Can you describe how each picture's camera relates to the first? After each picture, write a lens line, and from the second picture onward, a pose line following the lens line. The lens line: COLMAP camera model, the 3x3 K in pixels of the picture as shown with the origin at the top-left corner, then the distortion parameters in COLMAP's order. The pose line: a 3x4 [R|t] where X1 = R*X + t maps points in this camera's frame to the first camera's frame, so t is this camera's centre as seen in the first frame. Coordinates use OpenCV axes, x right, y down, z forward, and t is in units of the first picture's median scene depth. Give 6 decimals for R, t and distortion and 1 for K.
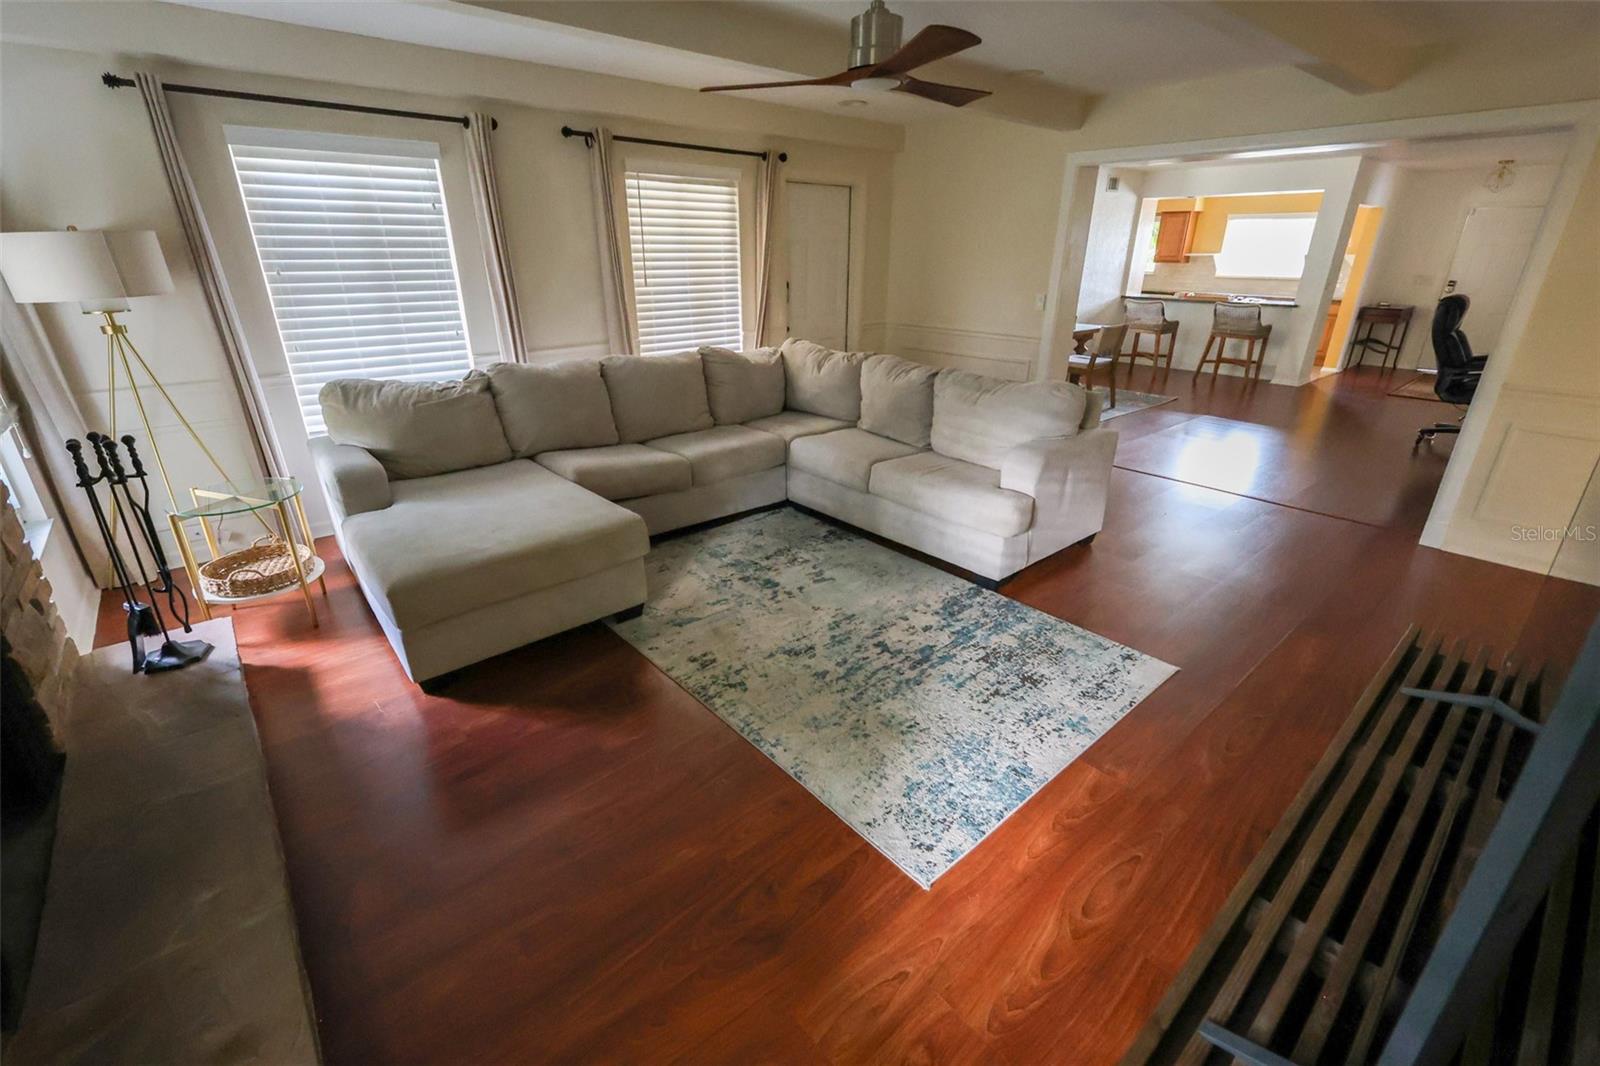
lens RADIAL K [[700.6, 0, 800.0], [0, 700.6, 533.0], [0, 0, 1]] dist [-0.001667, 0.000707]
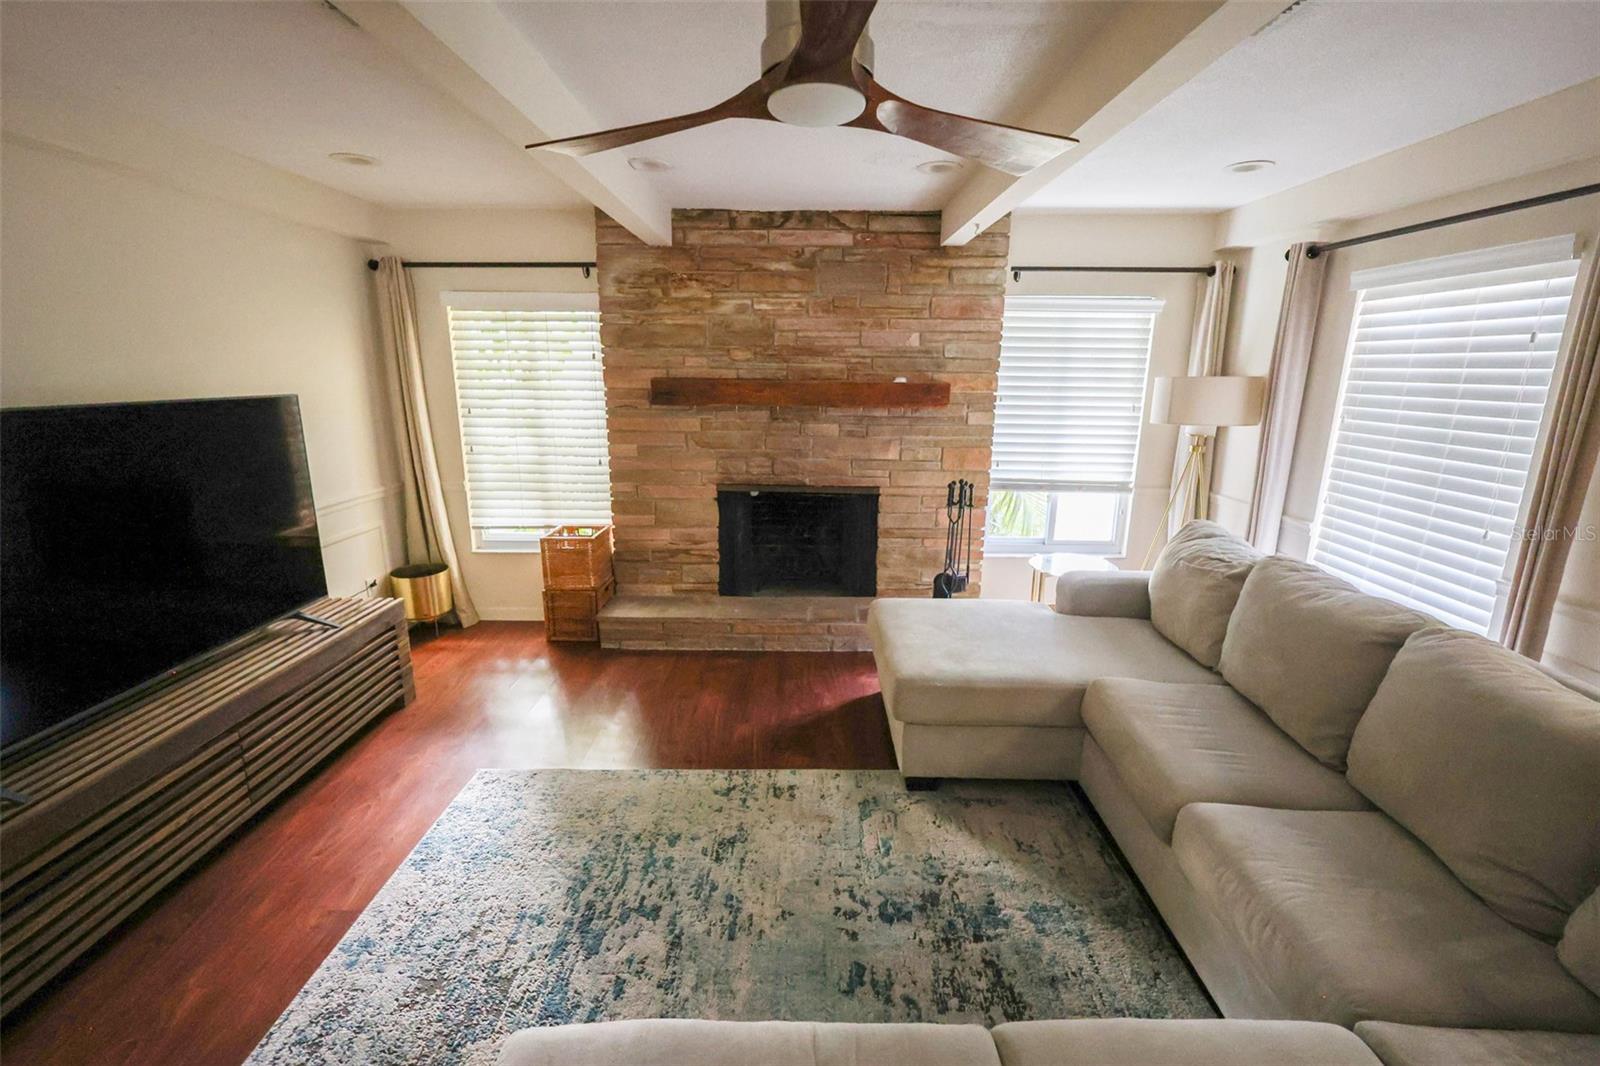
lens RADIAL K [[700.6, 0, 800.0], [0, 700.6, 533.0], [0, 0, 1]] dist [-0.001667, 0.000707]
pose [[-0.664461, 0.169100, -0.727940, 0.498260], [-0.292699, 0.837357, 0.461693, -0.577185], [0.687618, 0.519845, -0.506896, 1.326841]]
